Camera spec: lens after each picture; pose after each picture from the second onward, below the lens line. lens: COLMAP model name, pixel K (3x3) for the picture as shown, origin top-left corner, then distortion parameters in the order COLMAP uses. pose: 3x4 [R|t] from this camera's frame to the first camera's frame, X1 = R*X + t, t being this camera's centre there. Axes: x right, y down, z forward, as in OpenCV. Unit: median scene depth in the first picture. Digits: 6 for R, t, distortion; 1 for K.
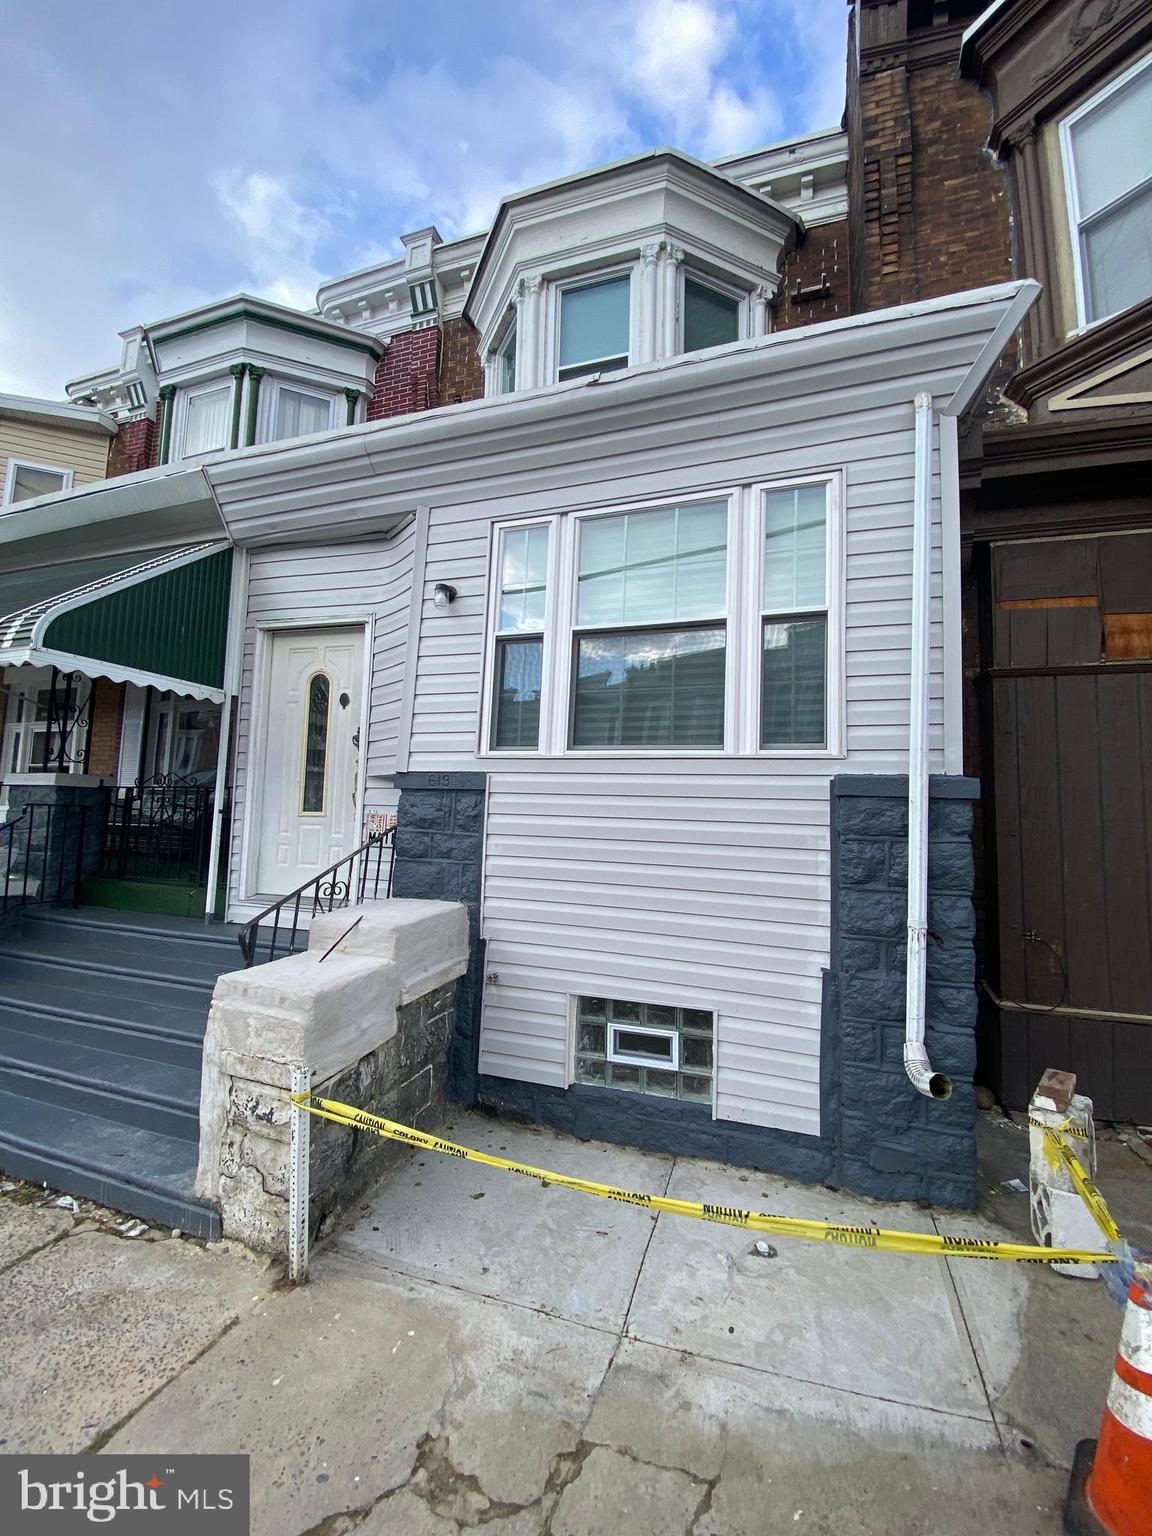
lens RADIAL K [[617.6, 0, 572.0], [0, 617.6, 781.9], [0, 0, 1]] dist [0.006527, -0.013221]
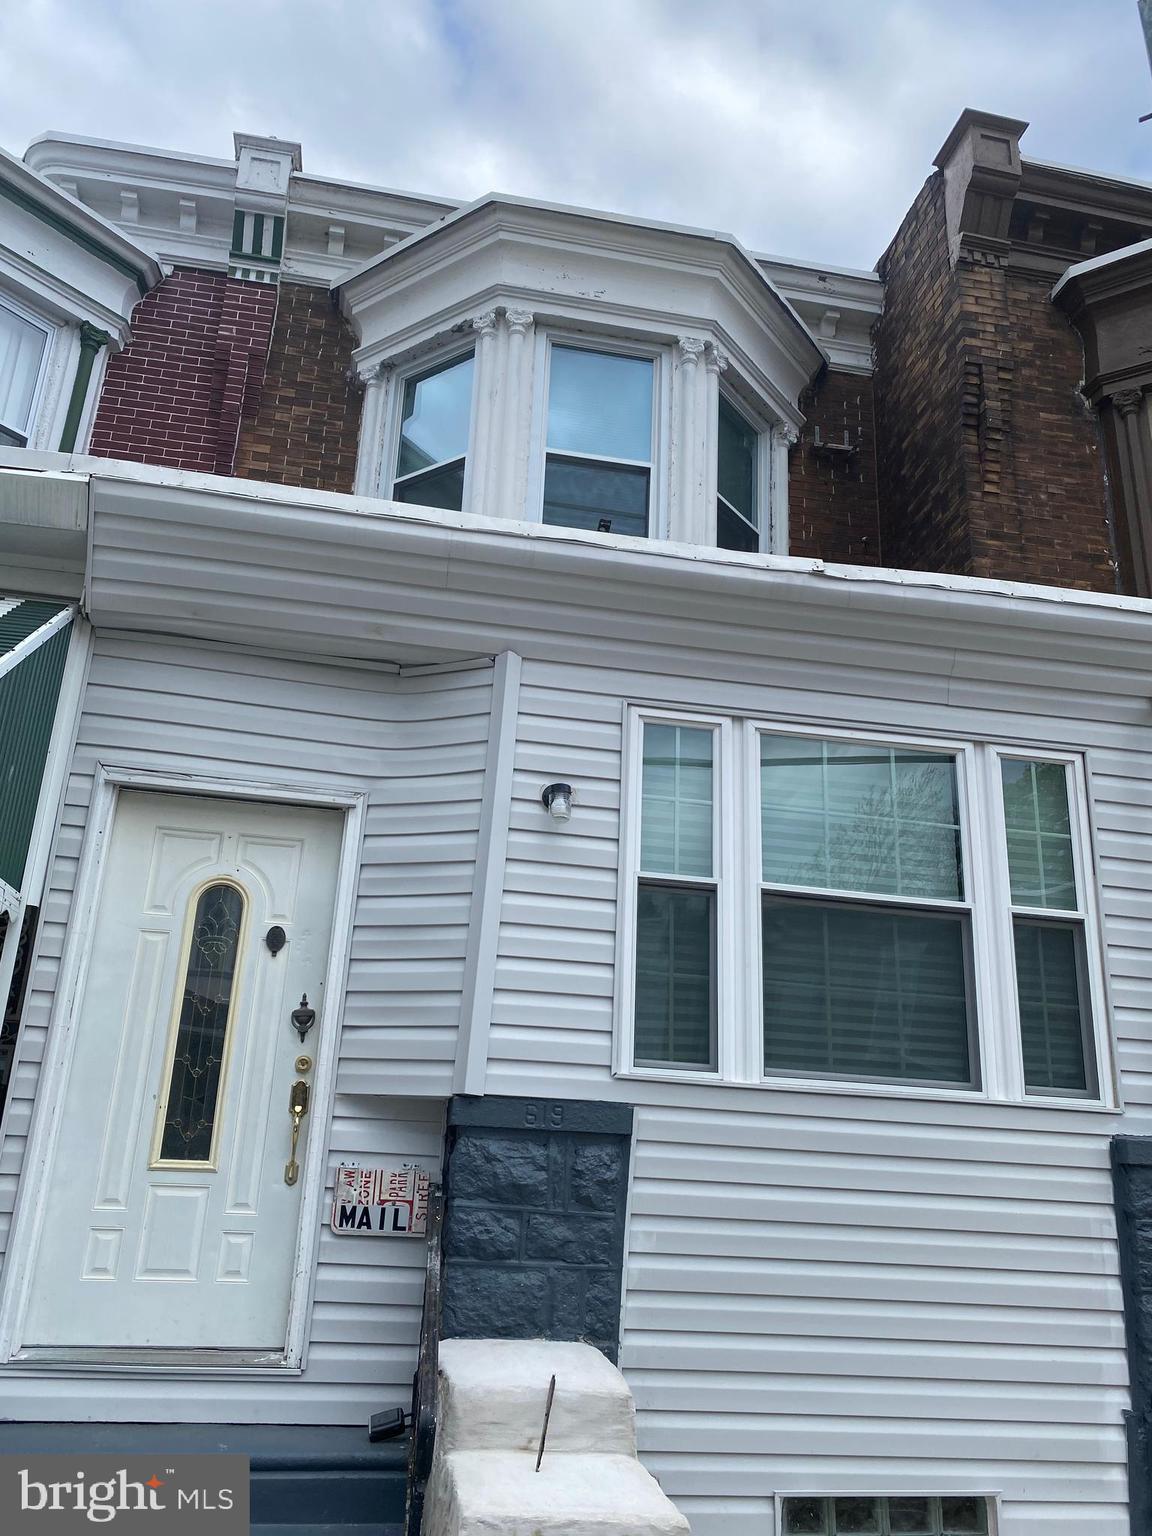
lens RADIAL K [[1174.1, 0, 581.4], [0, 1174.1, 777.6], [0, 0, 1]] dist [0.013995, -0.032752]
pose [[0.875478, 0.164915, 0.454249, -0.632475], [-0.052866, 0.967012, -0.249185, -0.030653], [-0.480358, 0.194141, 0.855316, -0.019294]]
